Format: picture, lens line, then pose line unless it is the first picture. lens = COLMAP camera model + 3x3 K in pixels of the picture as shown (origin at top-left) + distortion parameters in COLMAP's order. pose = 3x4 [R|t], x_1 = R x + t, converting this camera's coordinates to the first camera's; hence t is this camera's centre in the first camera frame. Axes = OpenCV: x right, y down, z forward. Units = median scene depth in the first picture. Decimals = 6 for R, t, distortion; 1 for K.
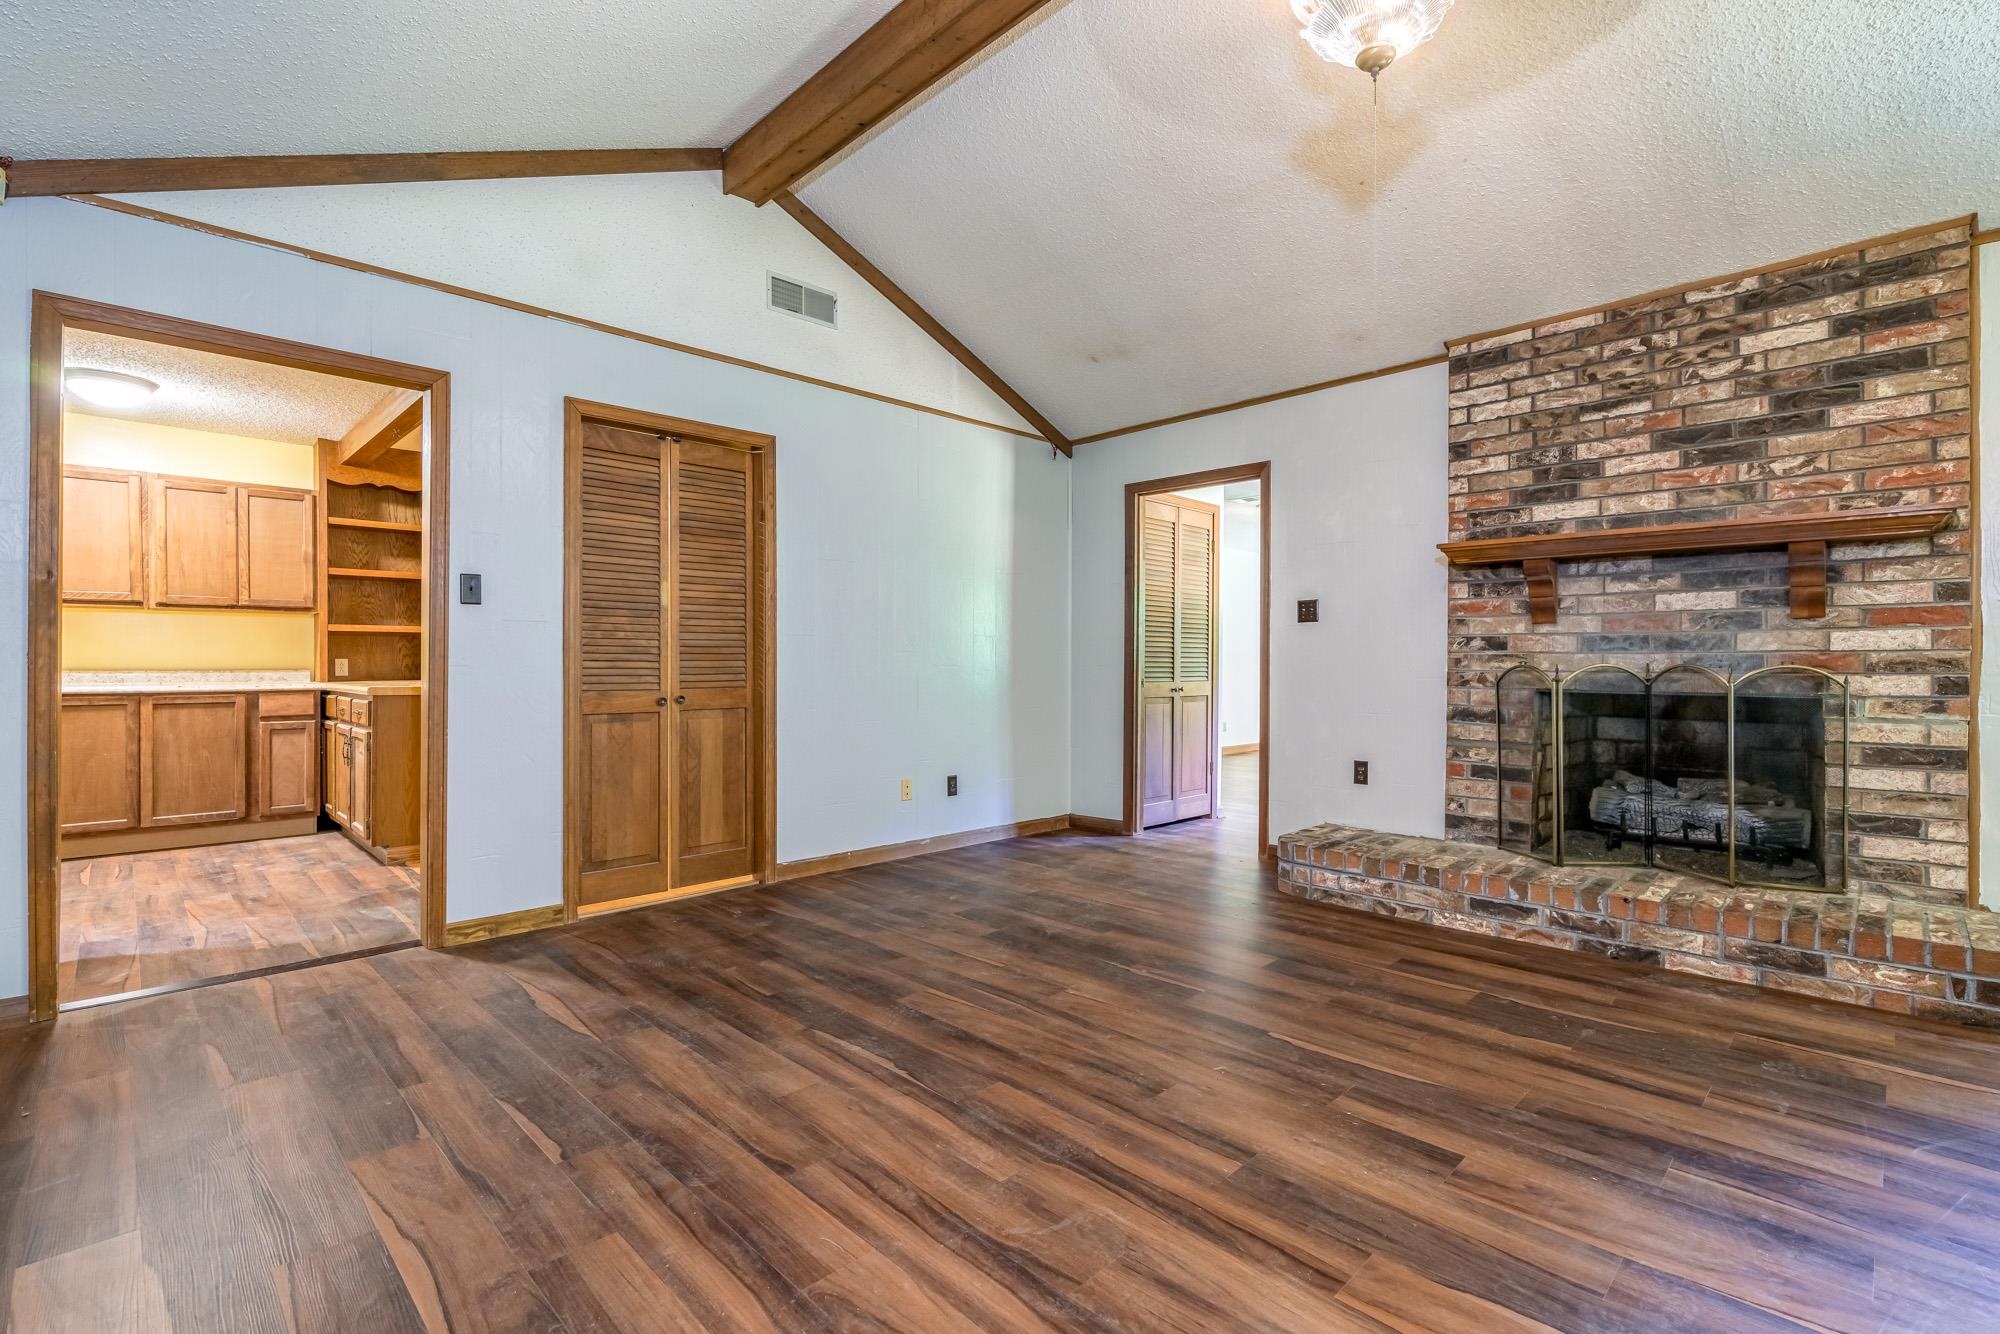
lens RADIAL K [[950.7, 0, 998.6], [0, 950.7, 664.1], [0, 0, 1]] dist [-0.004647, -0.000215]
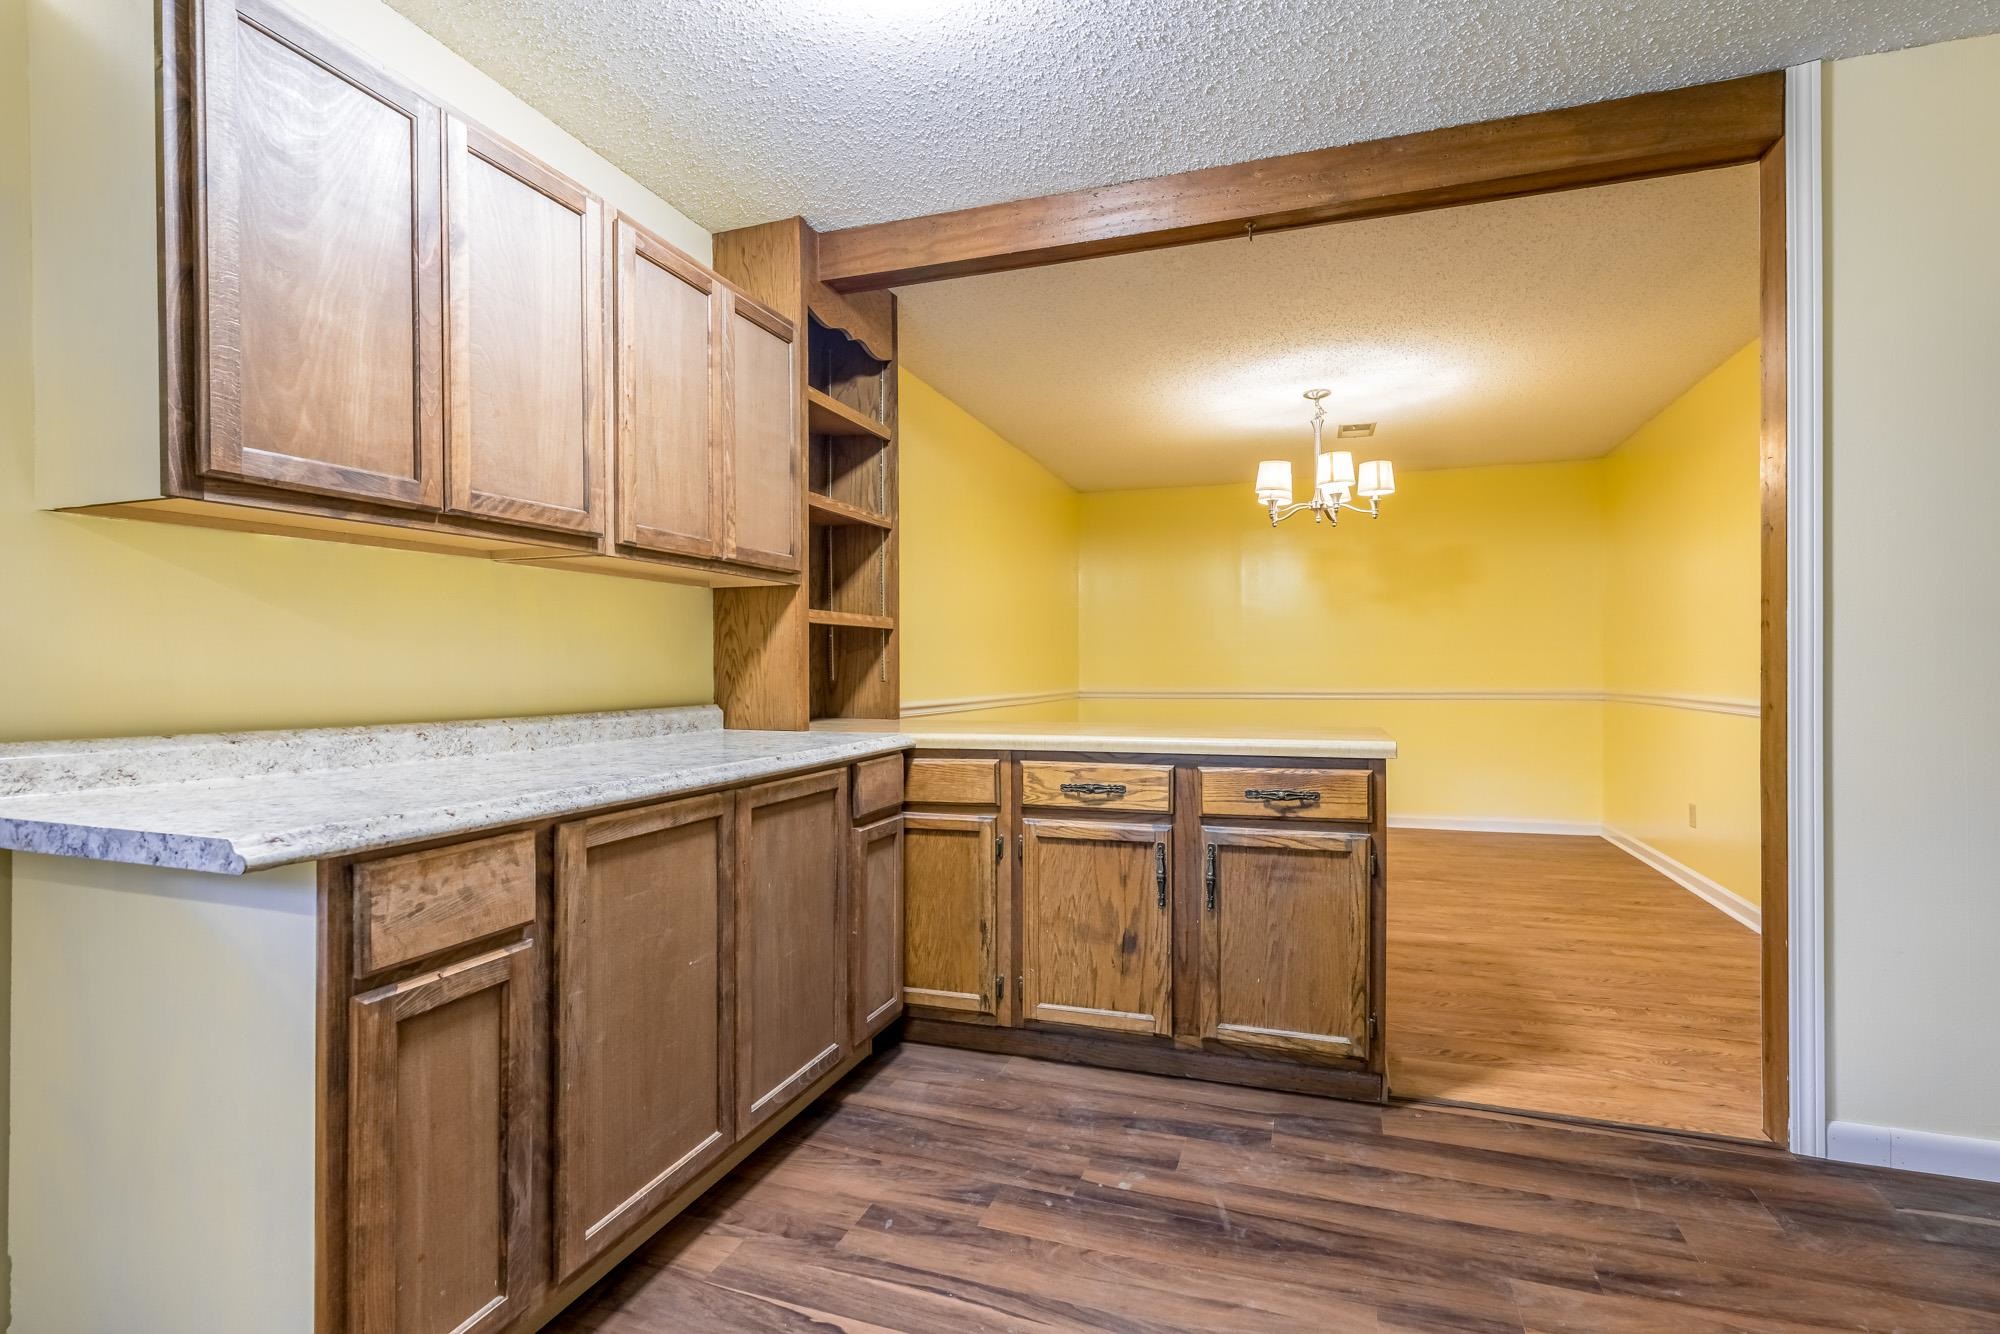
lens RADIAL K [[950.7, 0, 1001.8], [0, 950.7, 671.1], [0, 0, 1]] dist [-0.004647, -0.000215]
pose [[0.886840, -0.002172, 0.462072, -0.963172], [0.003938, 0.999988, -0.002858, -0.010734], [-0.462061, 0.004354, 0.886838, 0.603794]]
